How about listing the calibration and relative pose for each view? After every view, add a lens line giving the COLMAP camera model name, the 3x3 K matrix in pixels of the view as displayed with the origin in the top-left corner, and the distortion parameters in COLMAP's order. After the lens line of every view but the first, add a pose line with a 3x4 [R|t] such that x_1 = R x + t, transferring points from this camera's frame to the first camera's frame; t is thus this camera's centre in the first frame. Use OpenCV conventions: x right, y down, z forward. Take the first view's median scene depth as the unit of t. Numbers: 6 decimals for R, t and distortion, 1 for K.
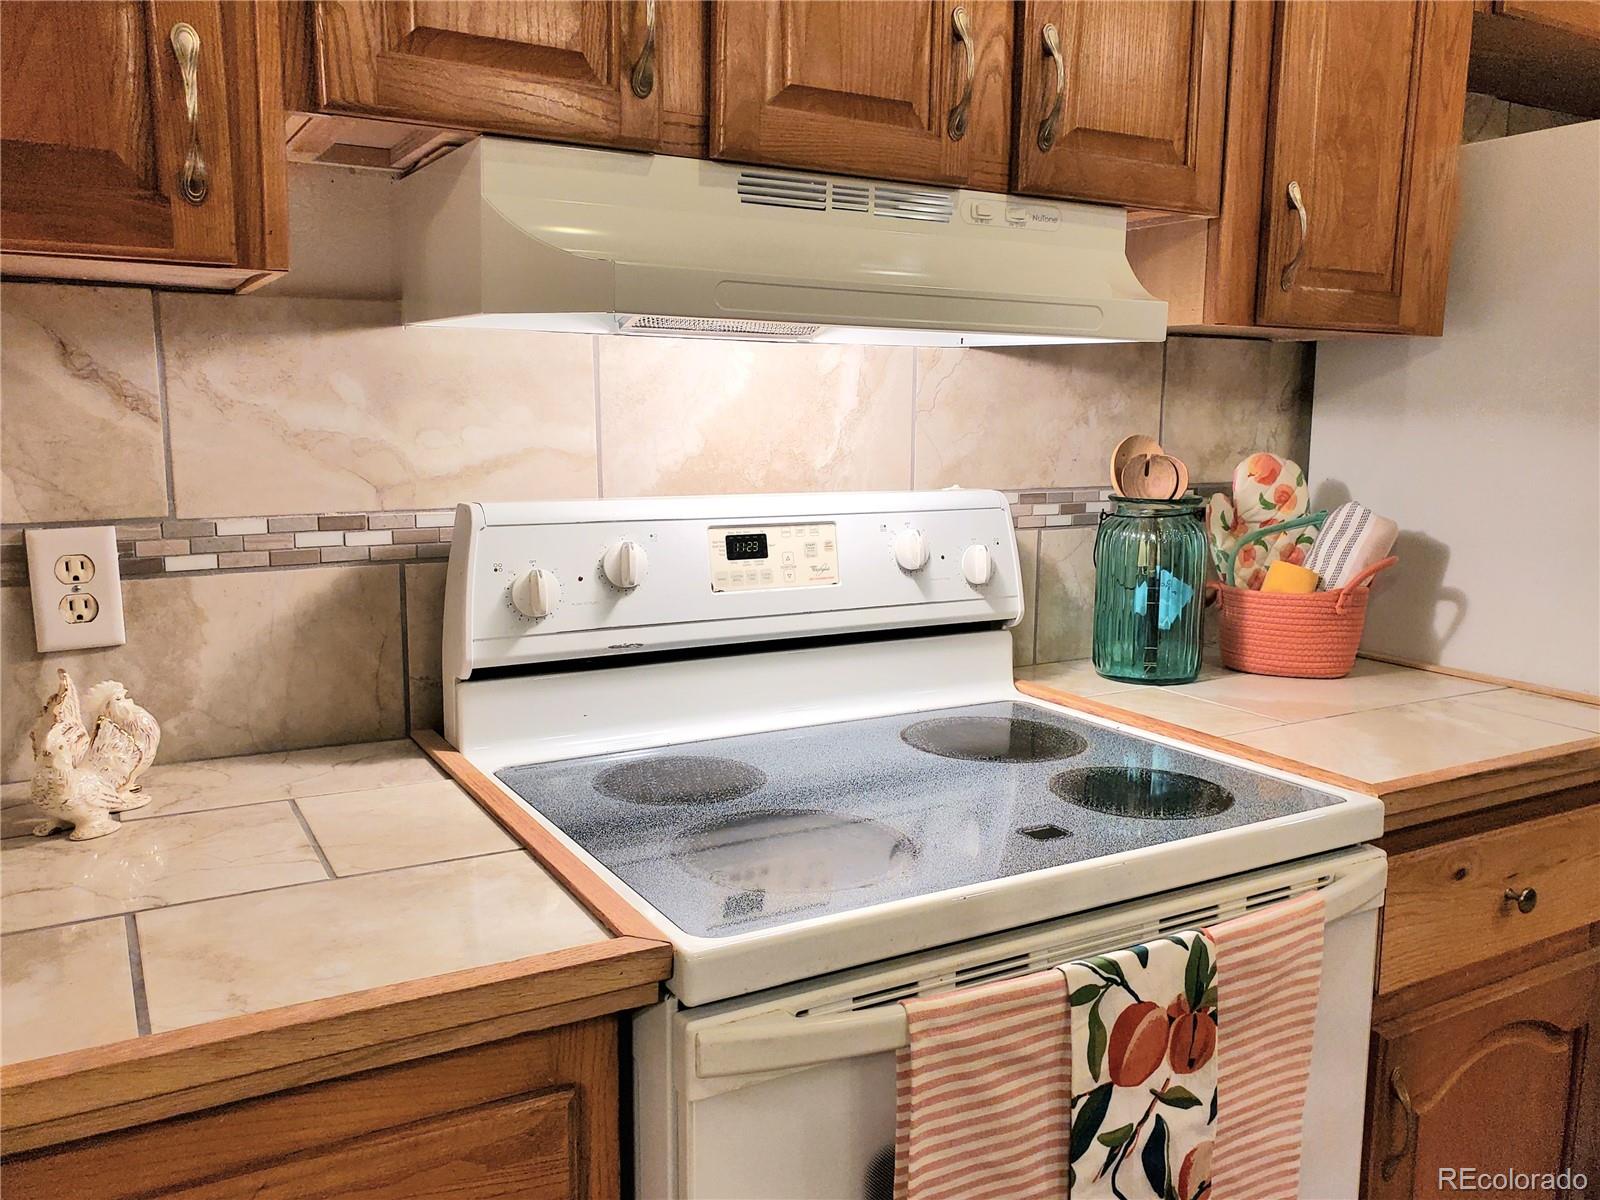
lens RADIAL K [[1254.6, 0, 800.0], [0, 1254.6, 600.0], [0, 0, 1]] dist [0.040624, 0.000593]
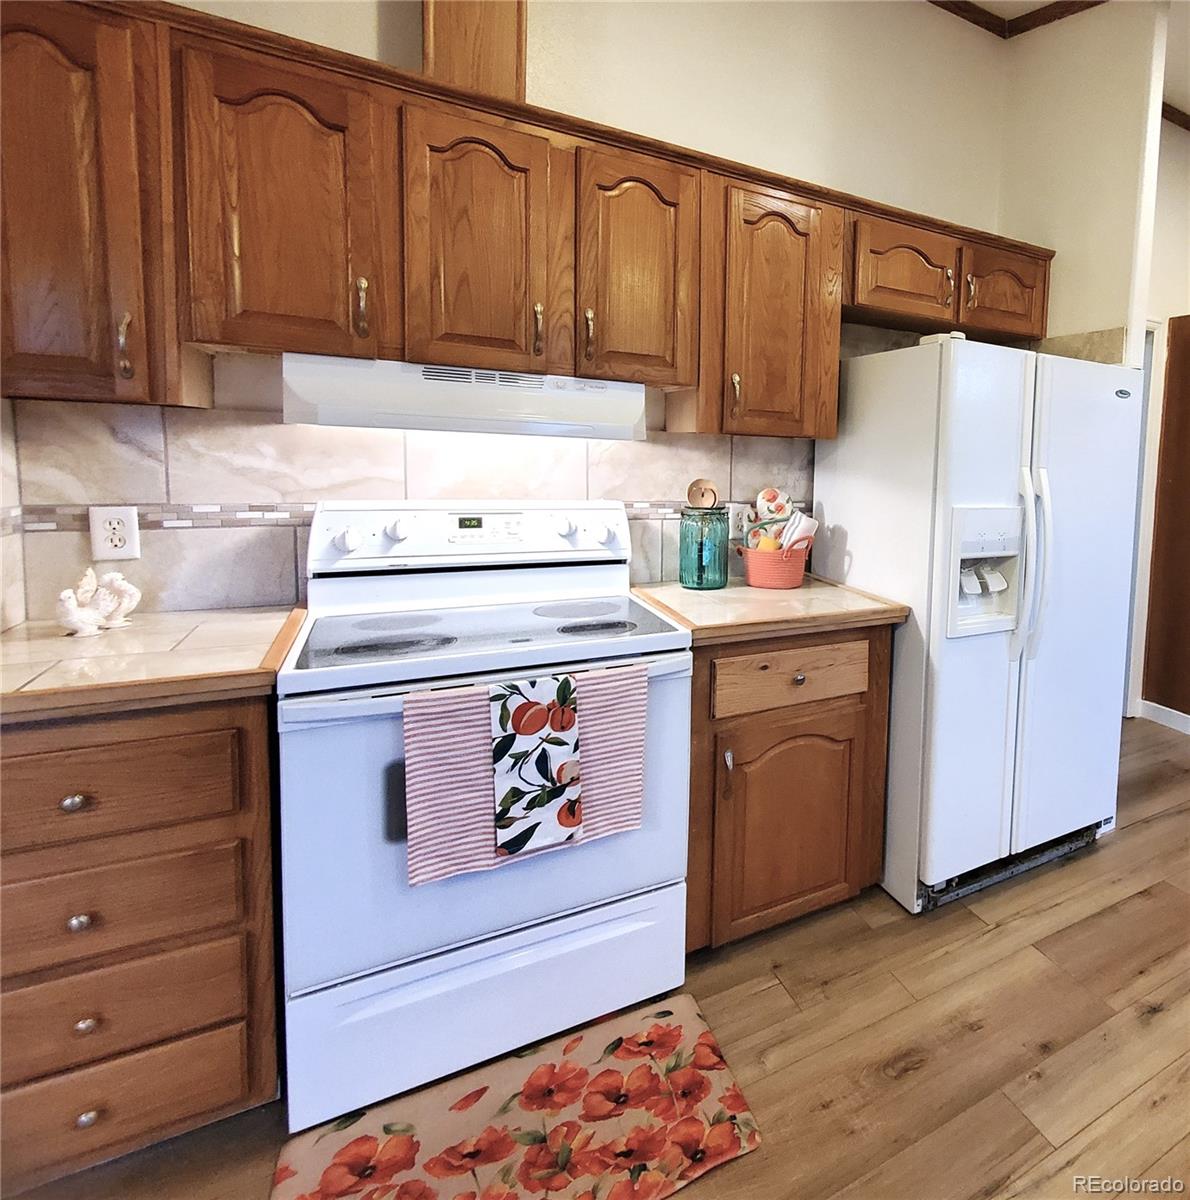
lens RADIAL K [[573.1, 0, 599.9], [0, 573.1, 528.8], [0, 0, 1]] dist [0.009499, -0.000536]
pose [[0.995326, 0.019946, 0.094485, 0.194458], [-0.016434, 0.999150, -0.037808, 0.007465], [-0.095159, 0.036078, 0.994808, -0.117741]]
